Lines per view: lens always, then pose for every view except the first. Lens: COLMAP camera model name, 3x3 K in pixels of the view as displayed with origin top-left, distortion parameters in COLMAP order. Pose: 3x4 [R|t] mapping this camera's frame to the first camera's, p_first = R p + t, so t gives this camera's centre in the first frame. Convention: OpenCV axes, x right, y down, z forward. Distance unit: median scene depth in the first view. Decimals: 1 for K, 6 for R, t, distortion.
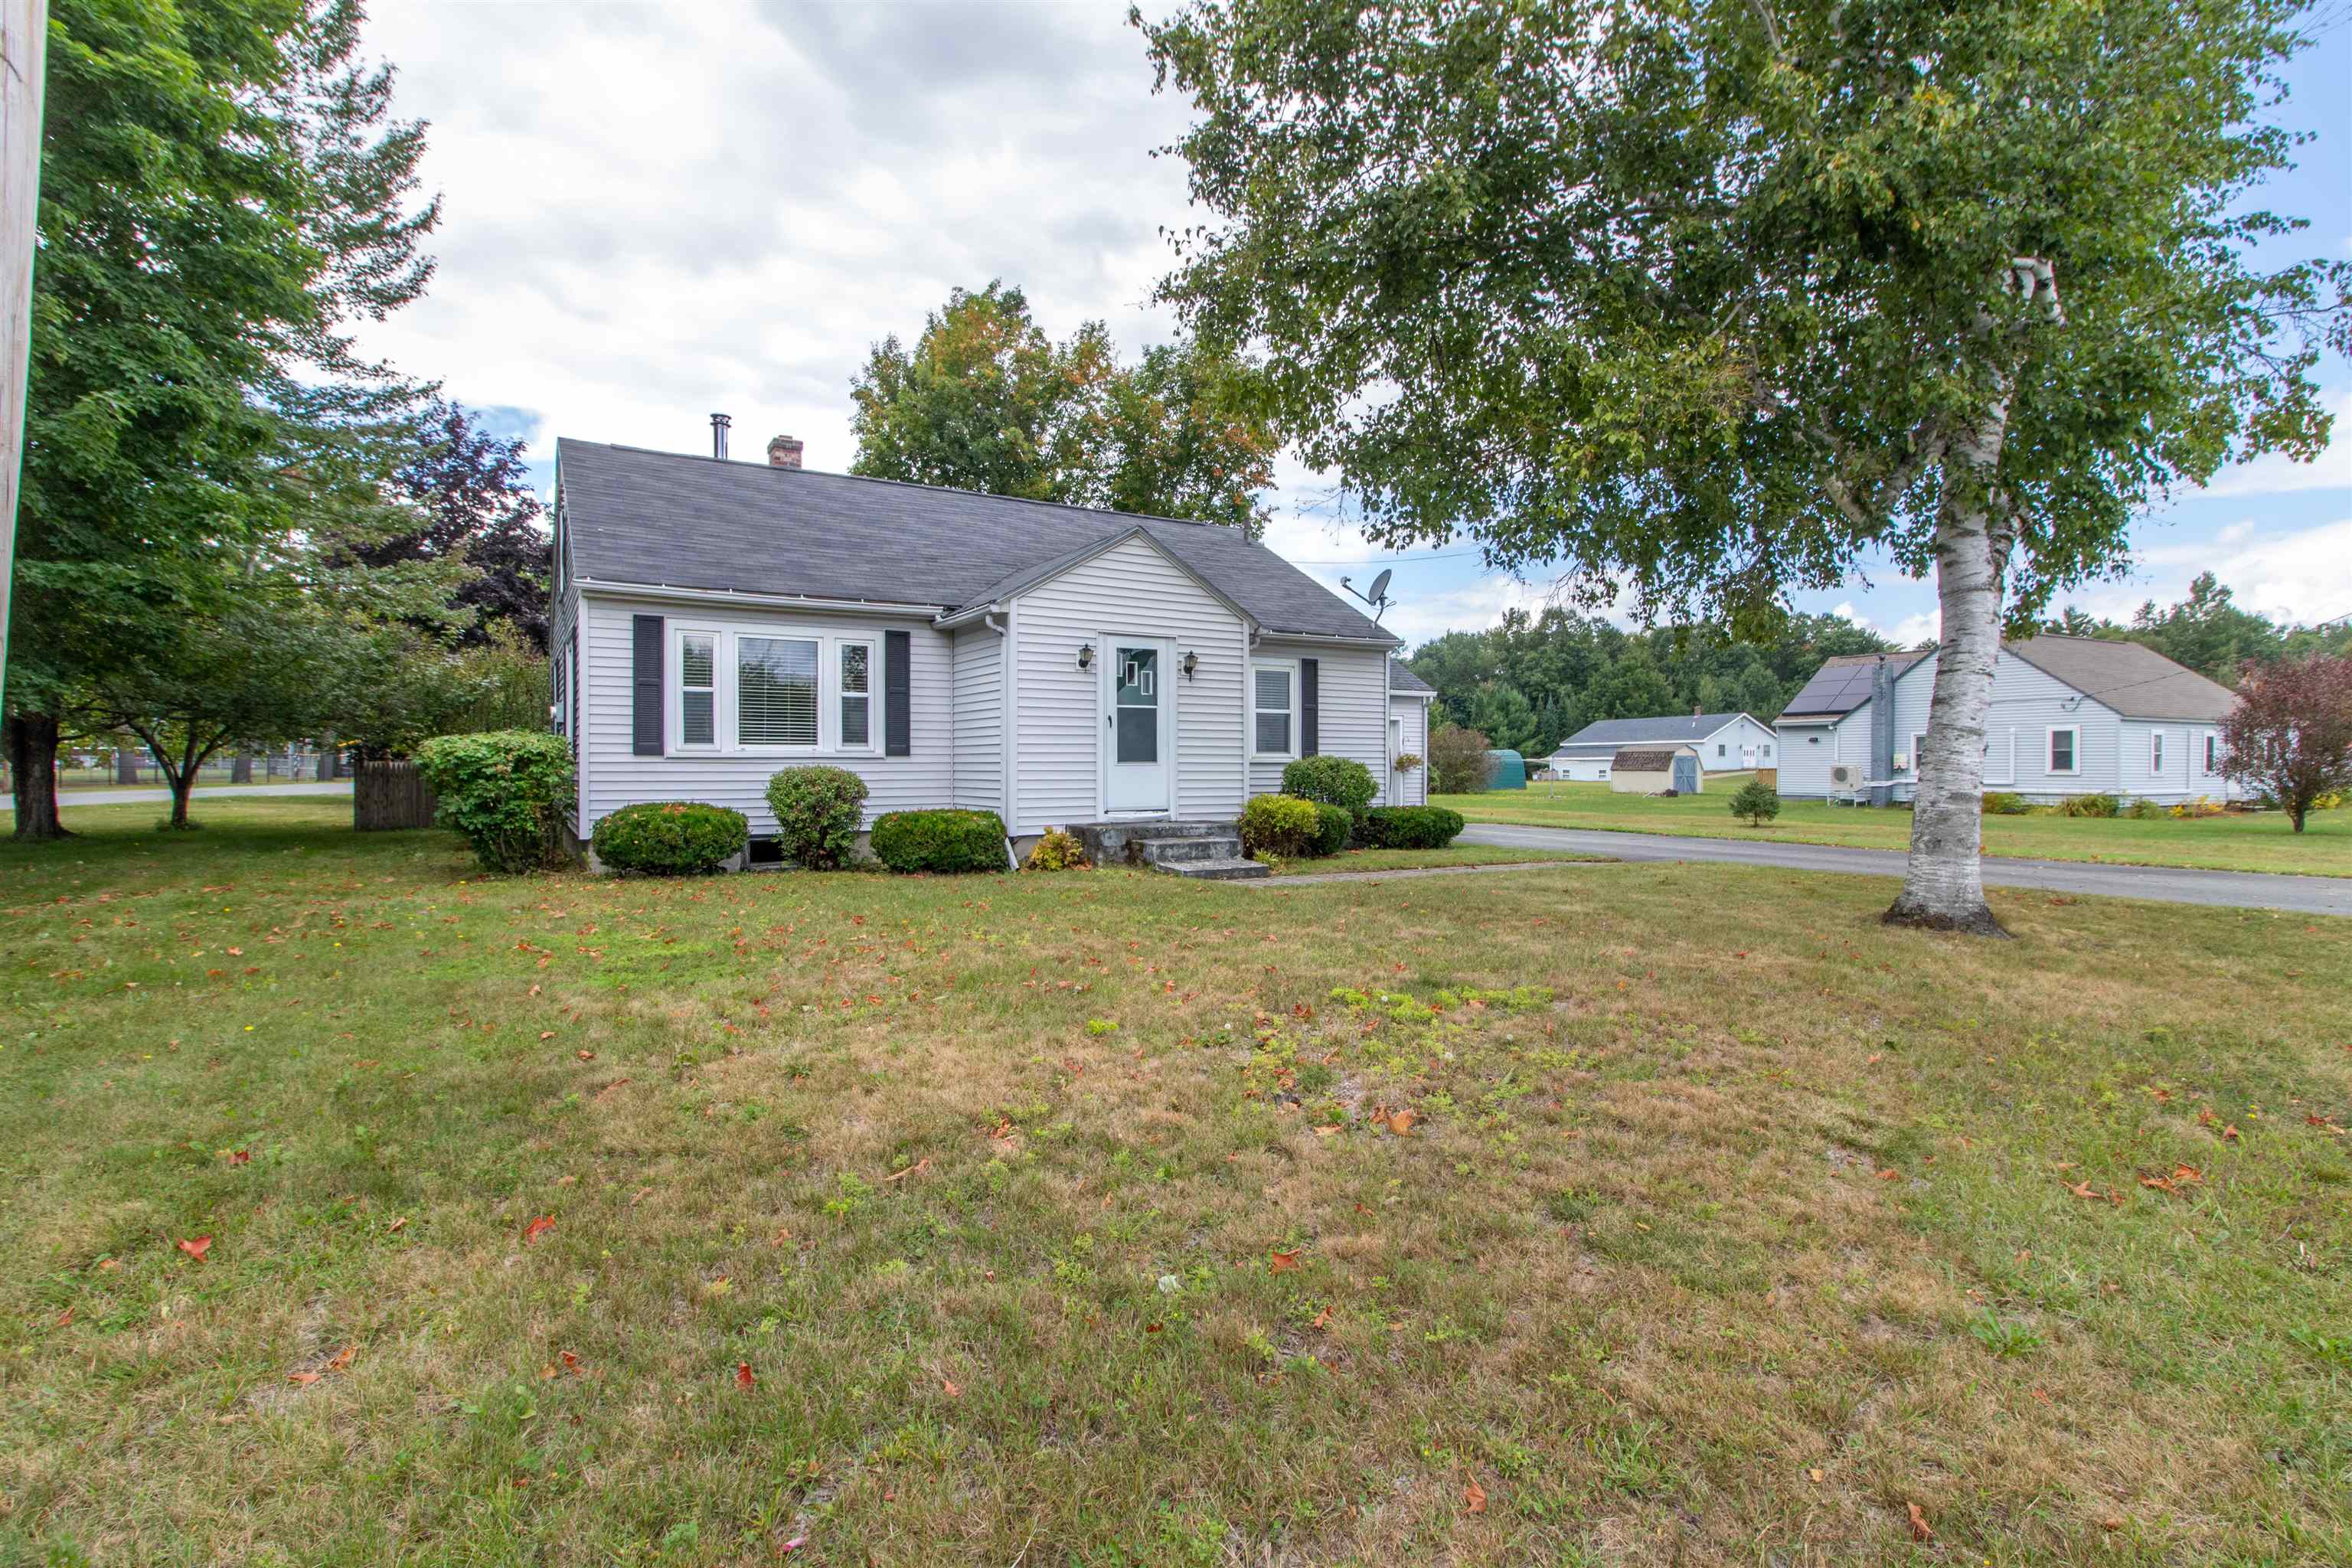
lens RADIAL K [[1117.3, 0, 1193.9], [0, 1117.3, 775.4], [0, 0, 1]] dist [-0.002496, 0.003368]
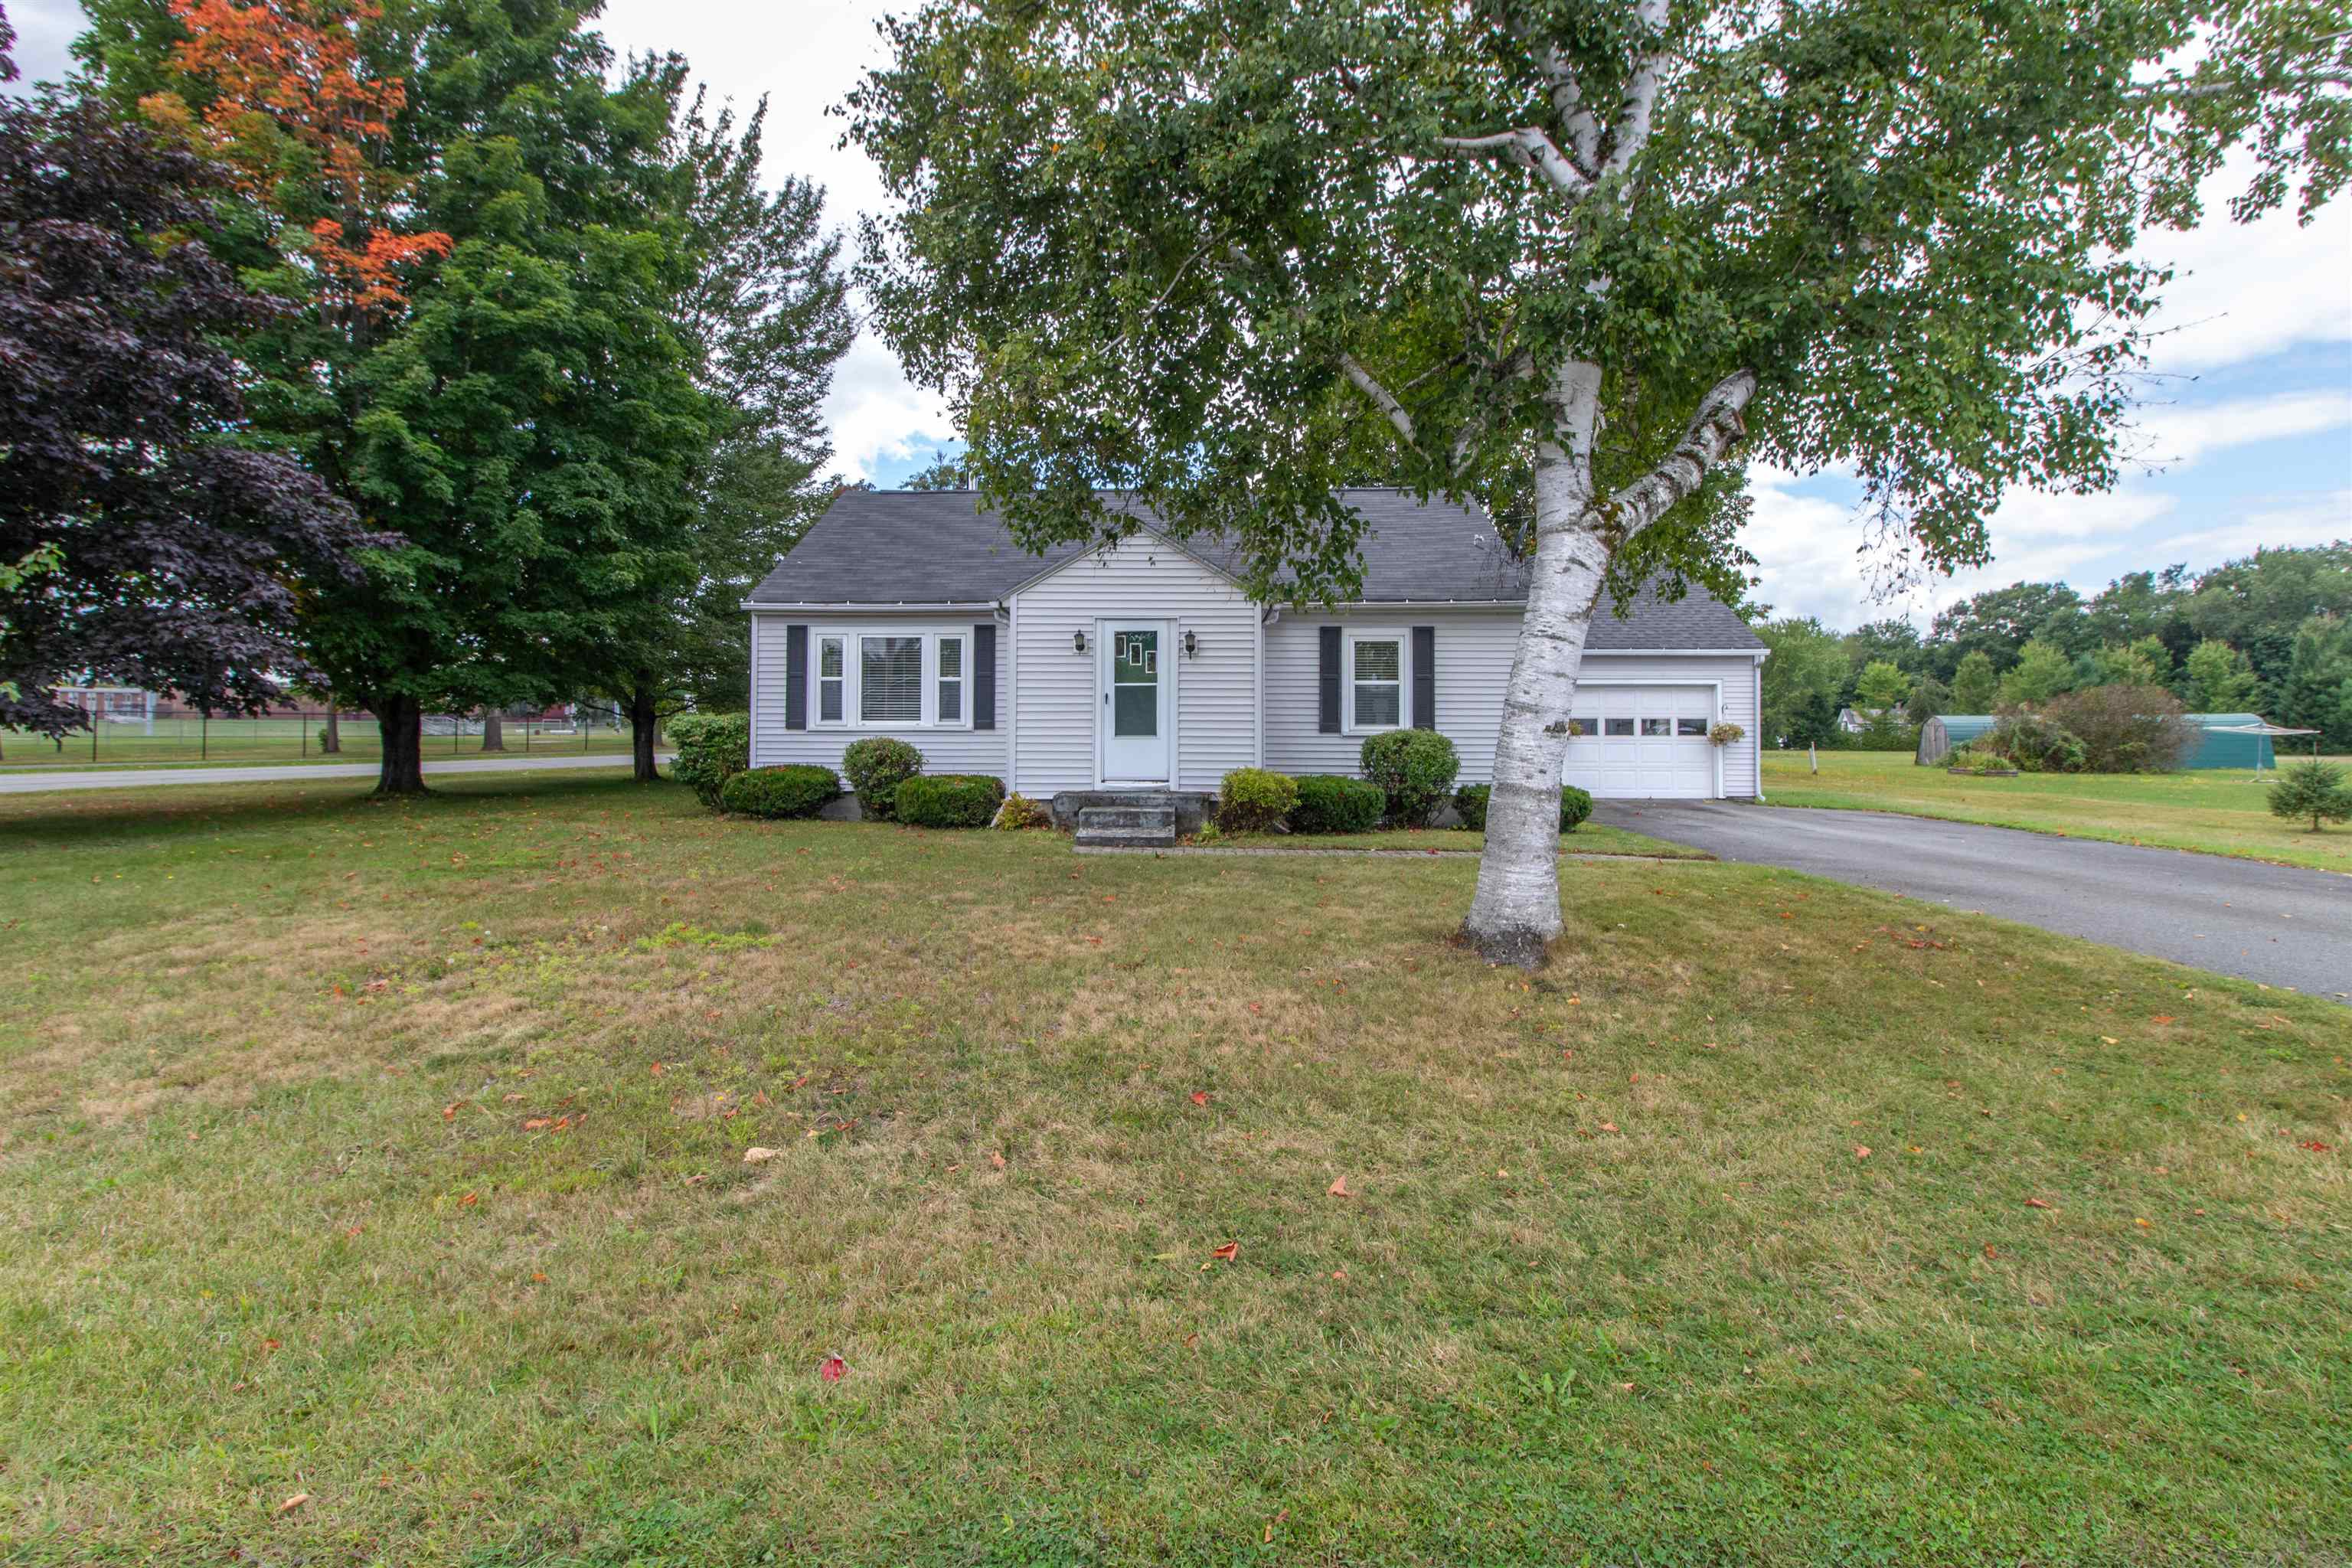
lens RADIAL K [[1117.3, 0, 1138.5], [0, 1117.3, 741.5], [0, 0, 1]] dist [-0.002496, 0.003368]
pose [[0.834260, 0.008126, -0.551312, 0.549322], [-0.008059, 0.999964, 0.002543, -0.009078], [0.551313, 0.002322, 0.834296, 0.096982]]
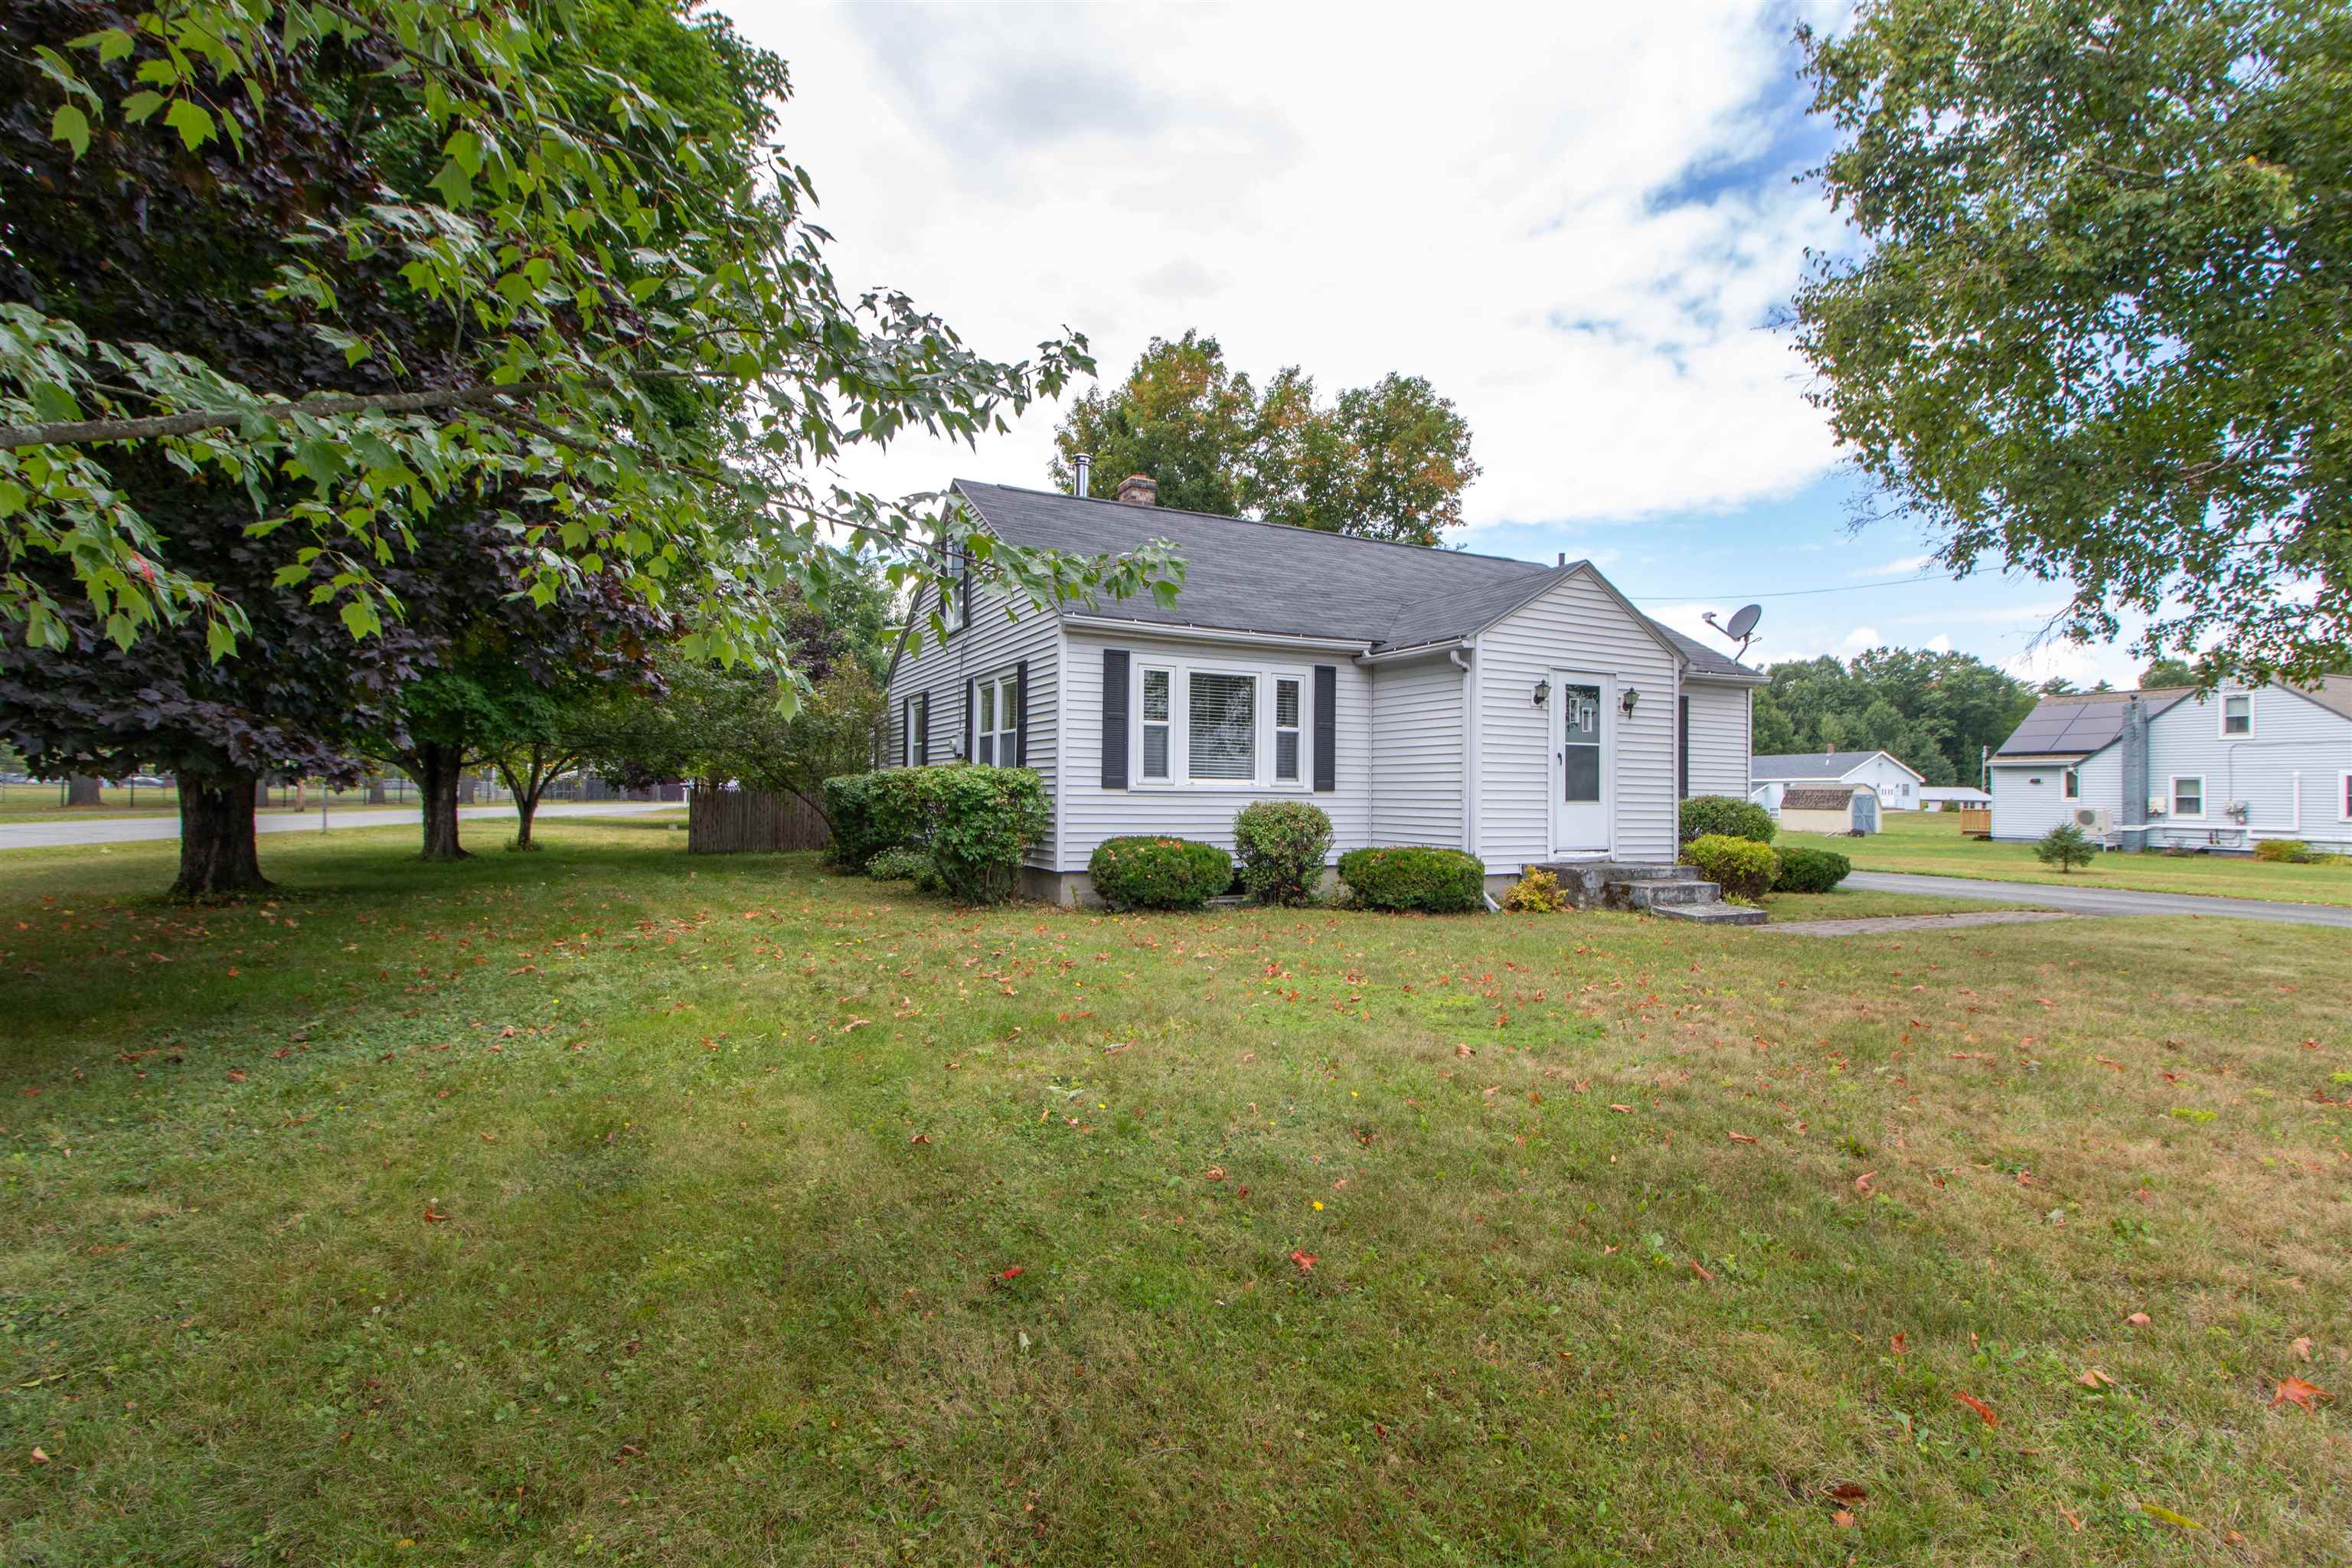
lens RADIAL K [[1117.3, 0, 1213.1], [0, 1117.3, 796.0], [0, 0, 1]] dist [-0.002496, 0.003368]
pose [[0.997739, 0.012475, -0.066034, -0.307347], [-0.013097, 0.999874, -0.008998, -0.003376], [0.065913, 0.009843, 0.997777, 0.005294]]
